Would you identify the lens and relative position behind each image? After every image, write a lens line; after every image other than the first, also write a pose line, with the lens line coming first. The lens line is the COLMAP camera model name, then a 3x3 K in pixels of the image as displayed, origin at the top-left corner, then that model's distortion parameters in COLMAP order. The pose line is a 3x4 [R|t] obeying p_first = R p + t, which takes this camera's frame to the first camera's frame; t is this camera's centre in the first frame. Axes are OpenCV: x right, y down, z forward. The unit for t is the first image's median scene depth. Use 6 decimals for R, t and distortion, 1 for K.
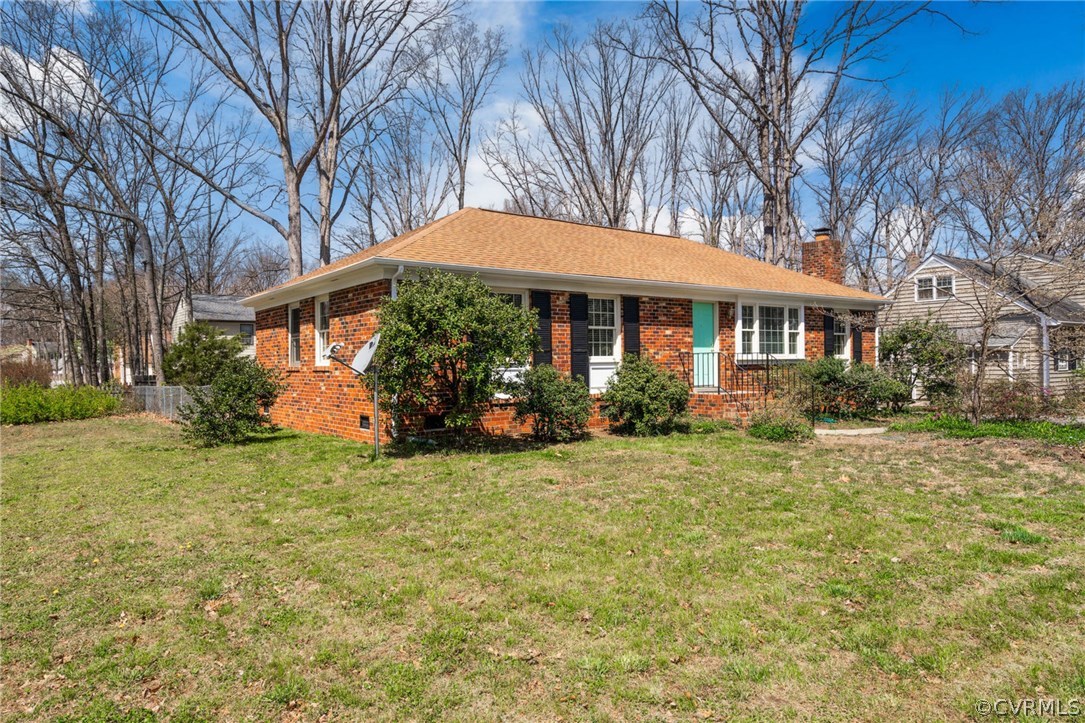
lens RADIAL K [[716.1, 0, 542.7], [0, 716.1, 364.2], [0, 0, 1]] dist [0.000398, 0.000038]
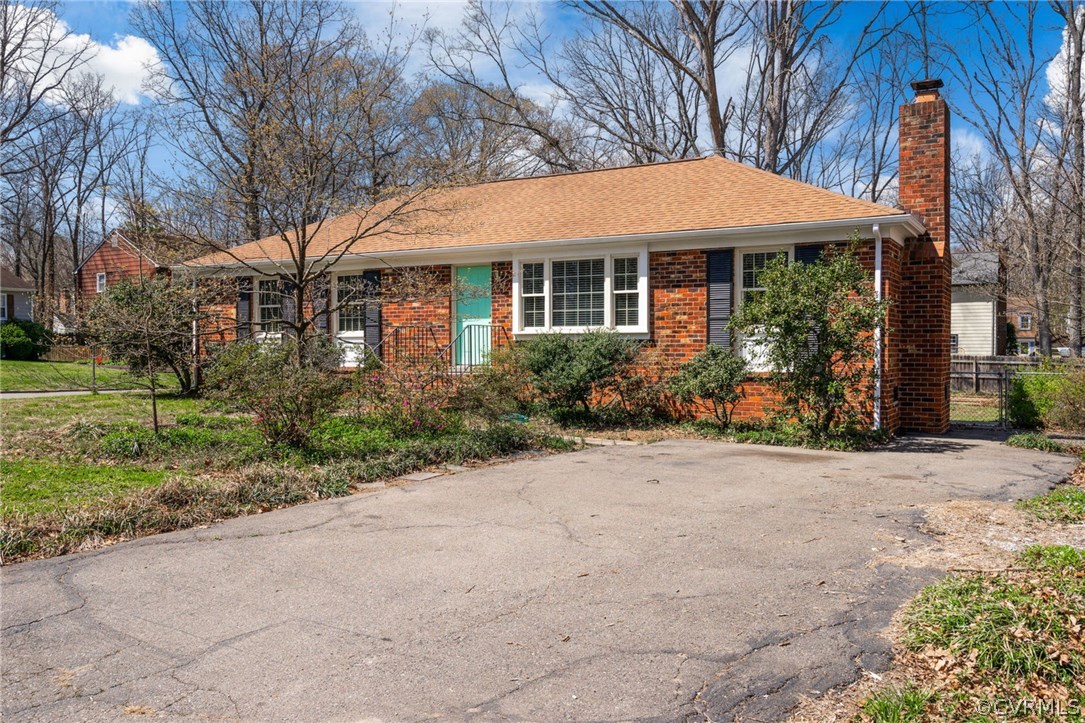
lens RADIAL K [[904.6, 0, 542.6], [0, 904.6, 359.2], [0, 0, 1]] dist [-0.000980, -0.000033]
pose [[0.409724, 0.027132, -0.911806, 1.179251], [0.000344, 0.999553, 0.029898, -0.008220], [0.912209, -0.012563, 0.409532, 0.615125]]
